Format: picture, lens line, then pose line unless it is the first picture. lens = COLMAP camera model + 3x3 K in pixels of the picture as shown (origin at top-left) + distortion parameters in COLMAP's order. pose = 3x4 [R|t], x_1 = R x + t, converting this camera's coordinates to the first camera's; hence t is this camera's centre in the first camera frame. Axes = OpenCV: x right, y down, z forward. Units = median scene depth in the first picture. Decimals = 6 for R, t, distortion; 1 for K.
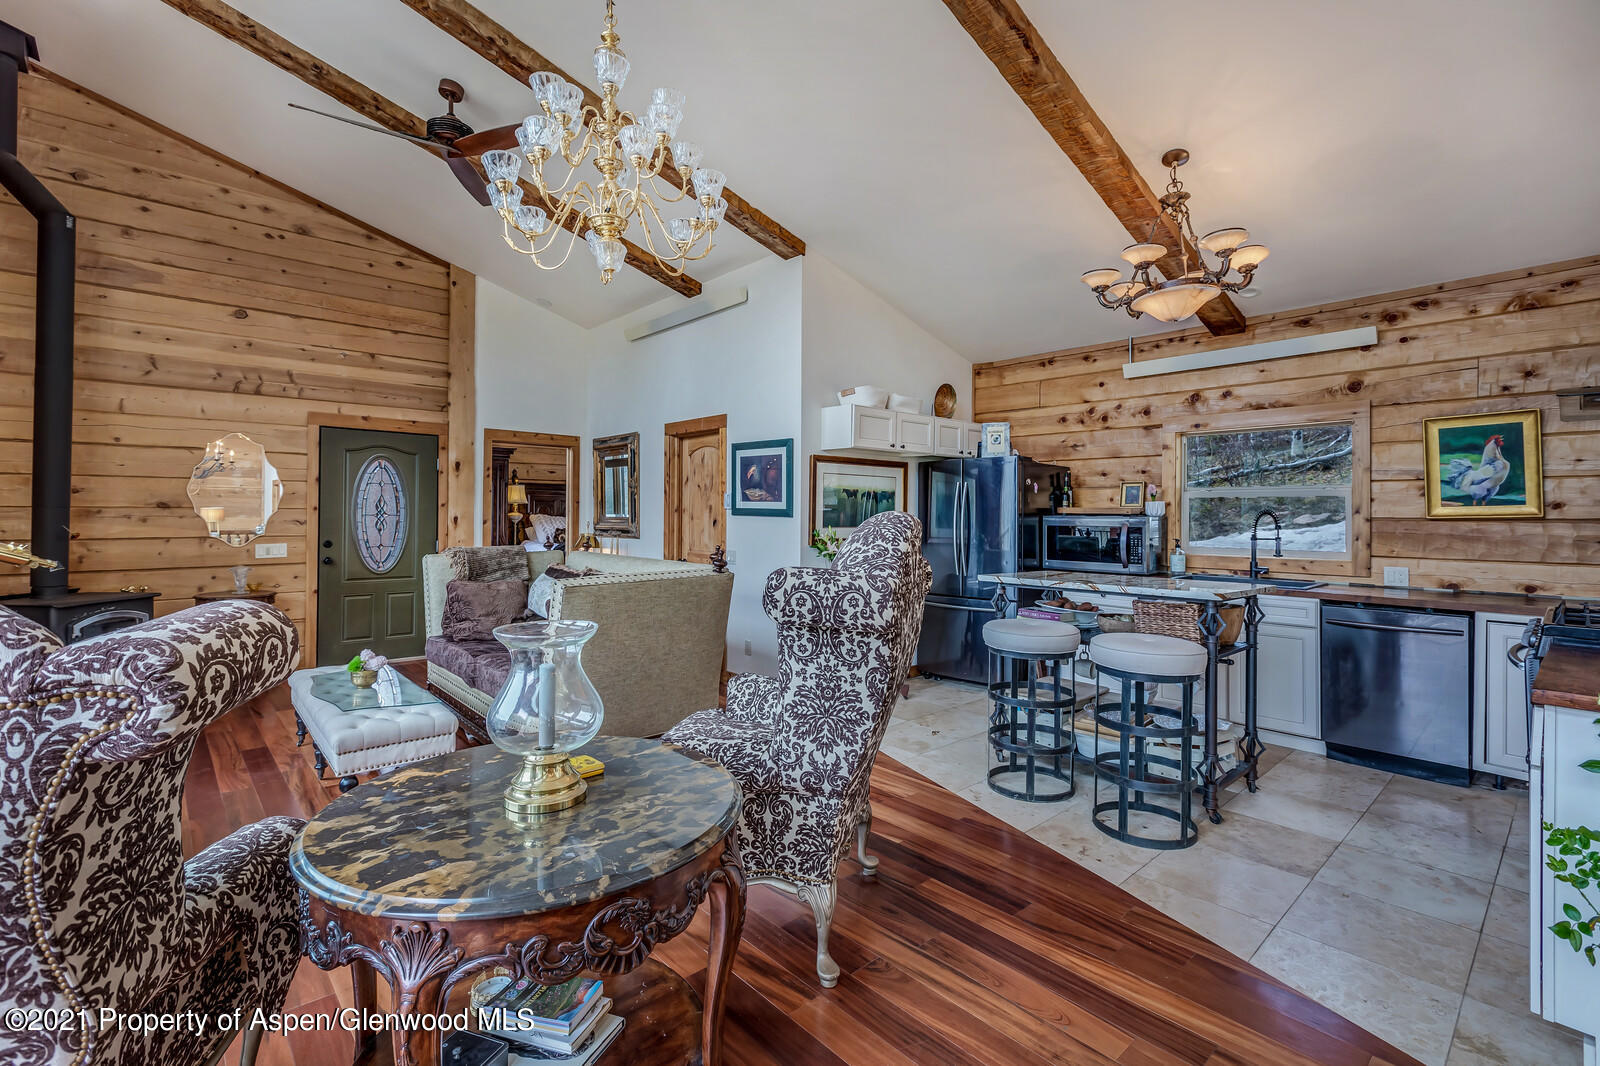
lens RADIAL K [[725.0, 0, 796.5], [0, 725.0, 517.3], [0, 0, 1]] dist [0.001726, -0.003683]
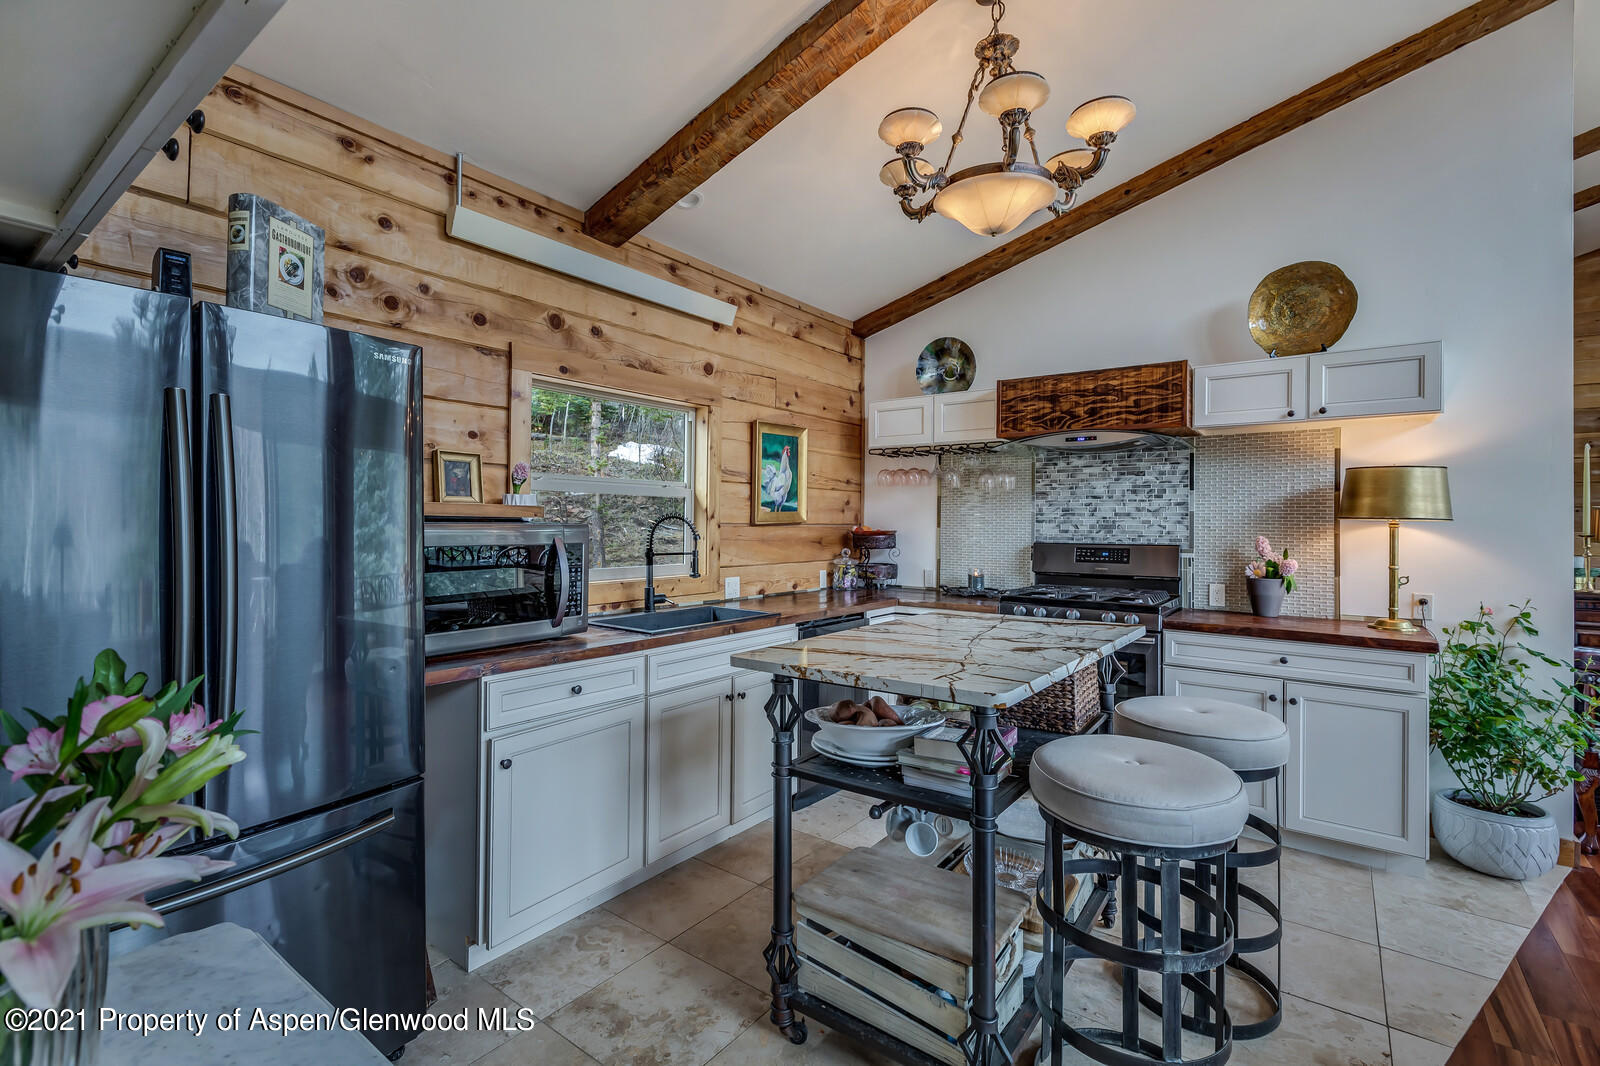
lens RADIAL K [[725.0, 0, 796.5], [0, 725.0, 517.3], [0, 0, 1]] dist [0.001726, -0.003683]
pose [[-0.195210, -0.000189, 0.980761, -0.061414], [-0.005486, 0.999985, -0.000899, -0.005156], [-0.980746, -0.005556, -0.195208, 0.841772]]
